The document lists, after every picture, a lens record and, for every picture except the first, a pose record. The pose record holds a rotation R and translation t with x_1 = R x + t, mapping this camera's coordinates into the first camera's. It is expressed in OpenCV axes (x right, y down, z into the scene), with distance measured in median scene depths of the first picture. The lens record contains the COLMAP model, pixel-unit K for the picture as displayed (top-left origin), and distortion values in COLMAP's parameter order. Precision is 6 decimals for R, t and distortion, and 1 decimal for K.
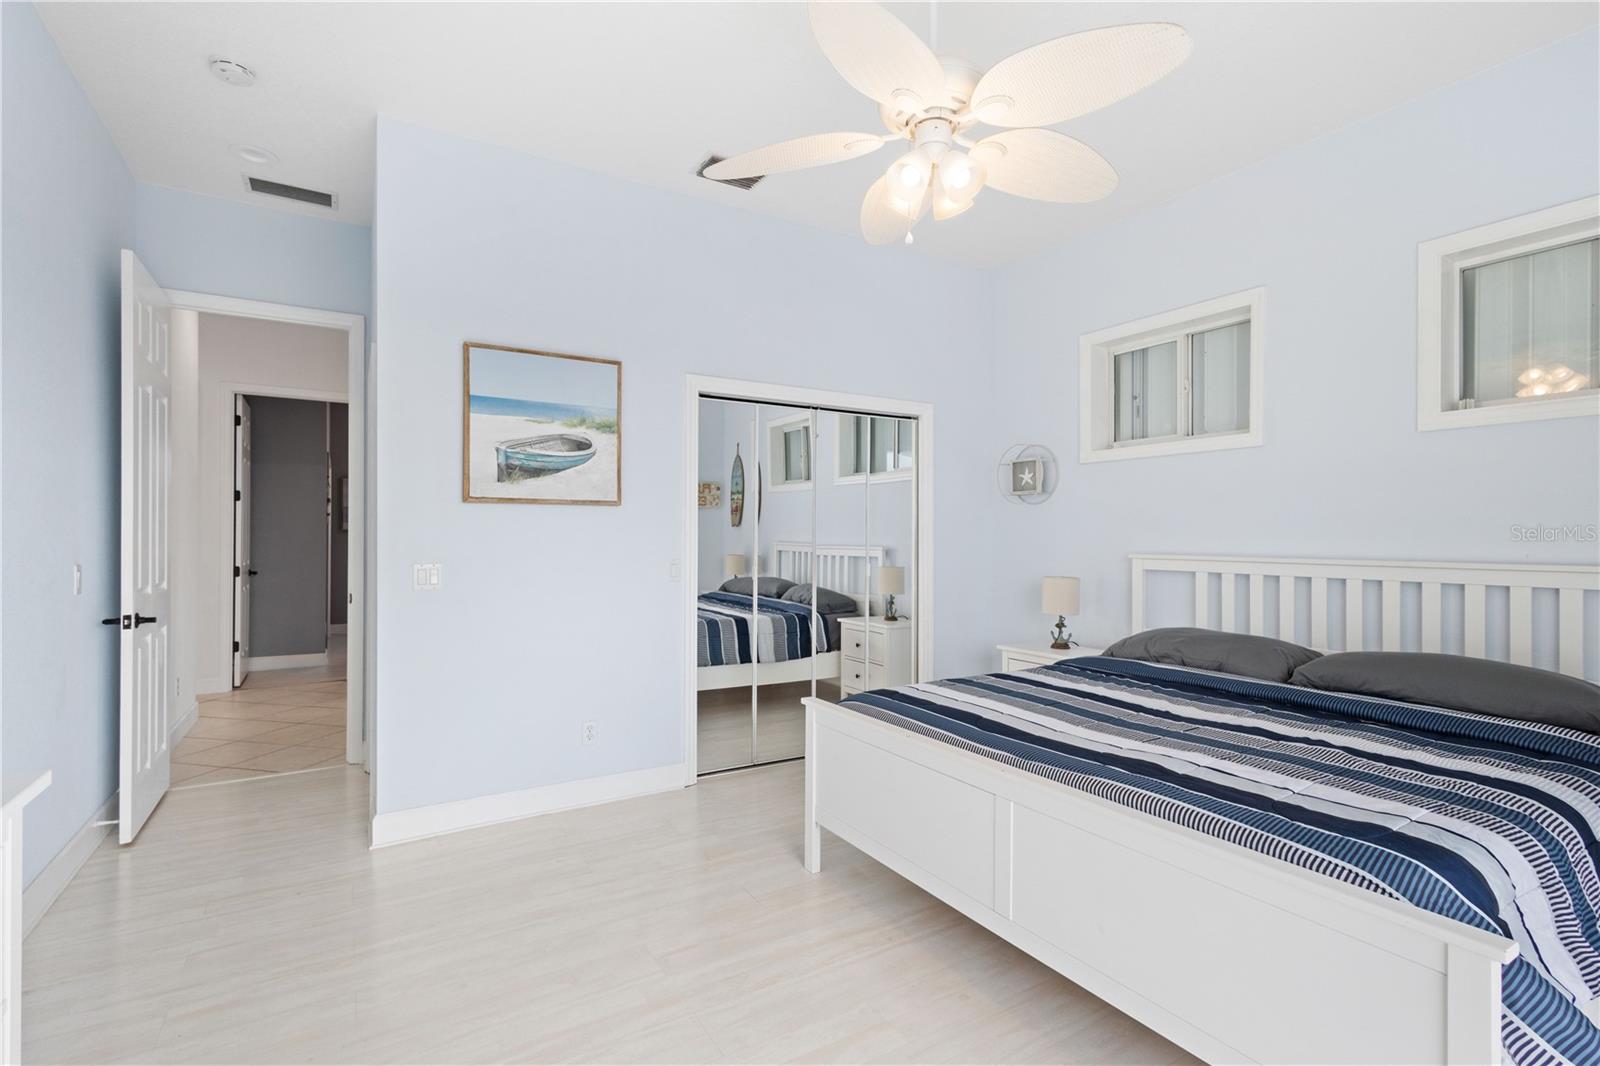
lens RADIAL K [[758.5, 0, 800.0], [0, 758.5, 533.0], [0, 0, 1]] dist [0.001092, -0.000170]
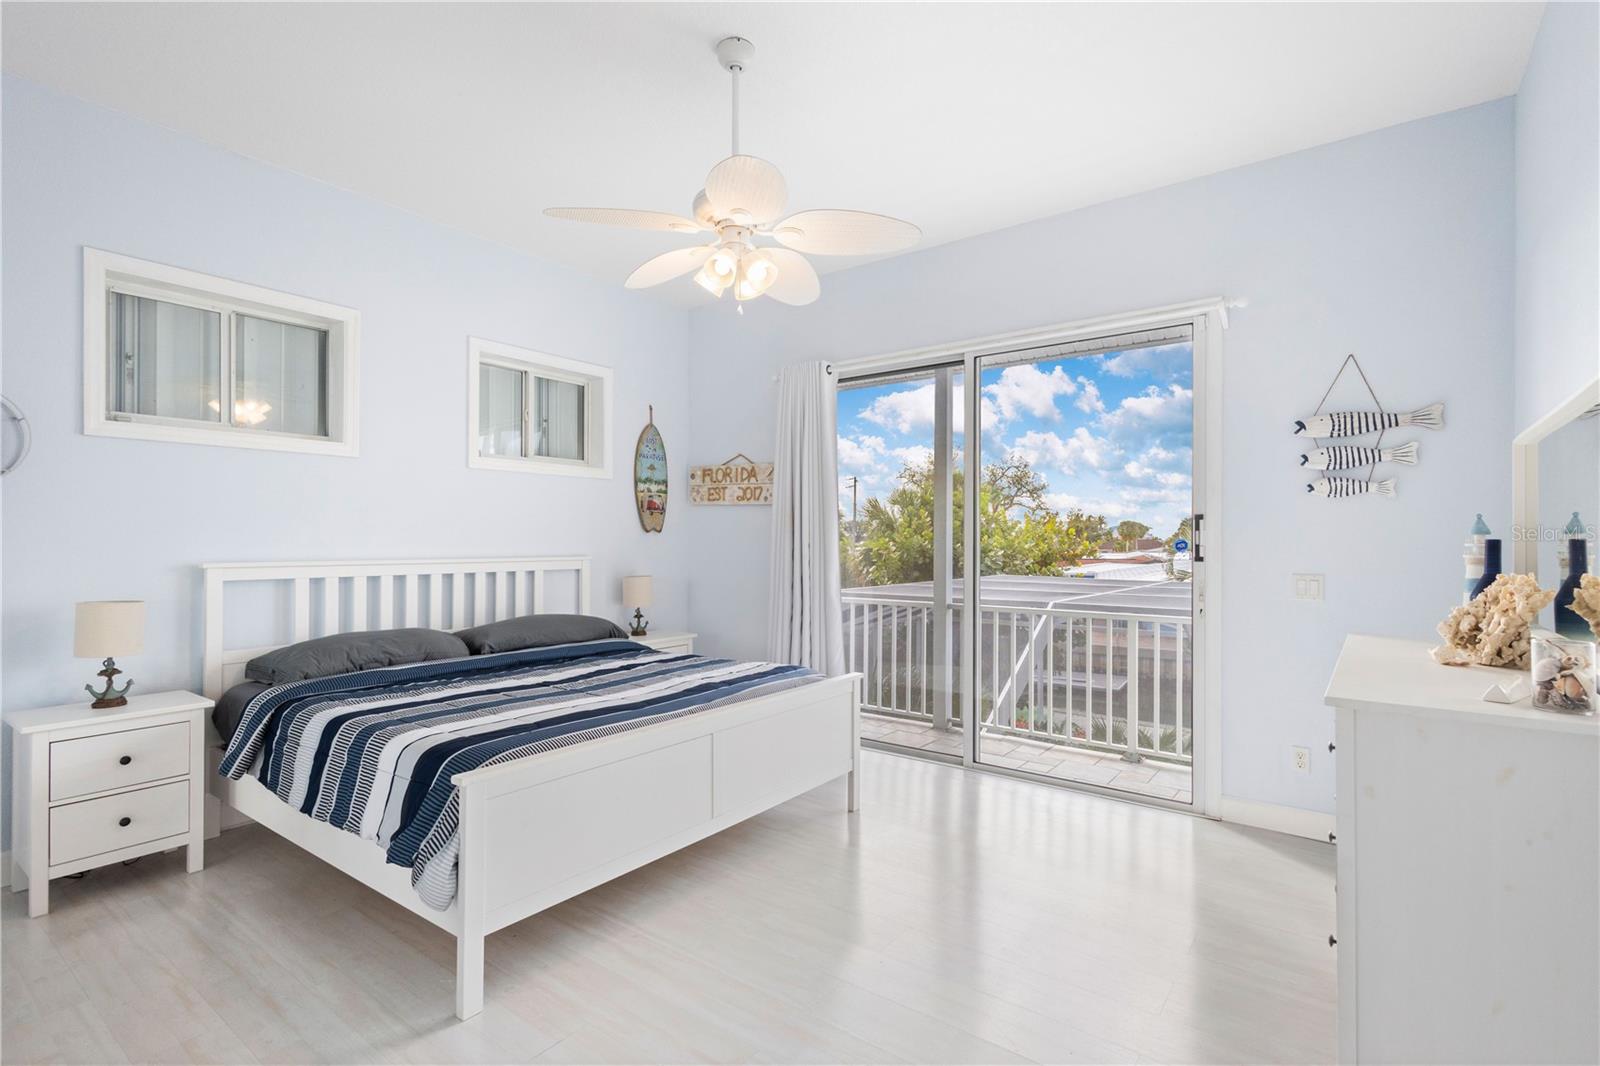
lens RADIAL K [[736.5, 0, 800.0], [0, 736.5, 533.0], [0, 0, 1]] dist [0.001191, -0.000218]
pose [[-0.368970, 0.012473, 0.929358, -0.608969], [0.001421, 0.999916, -0.012856, 0.008040], [-0.929440, -0.003423, -0.368957, 0.819902]]
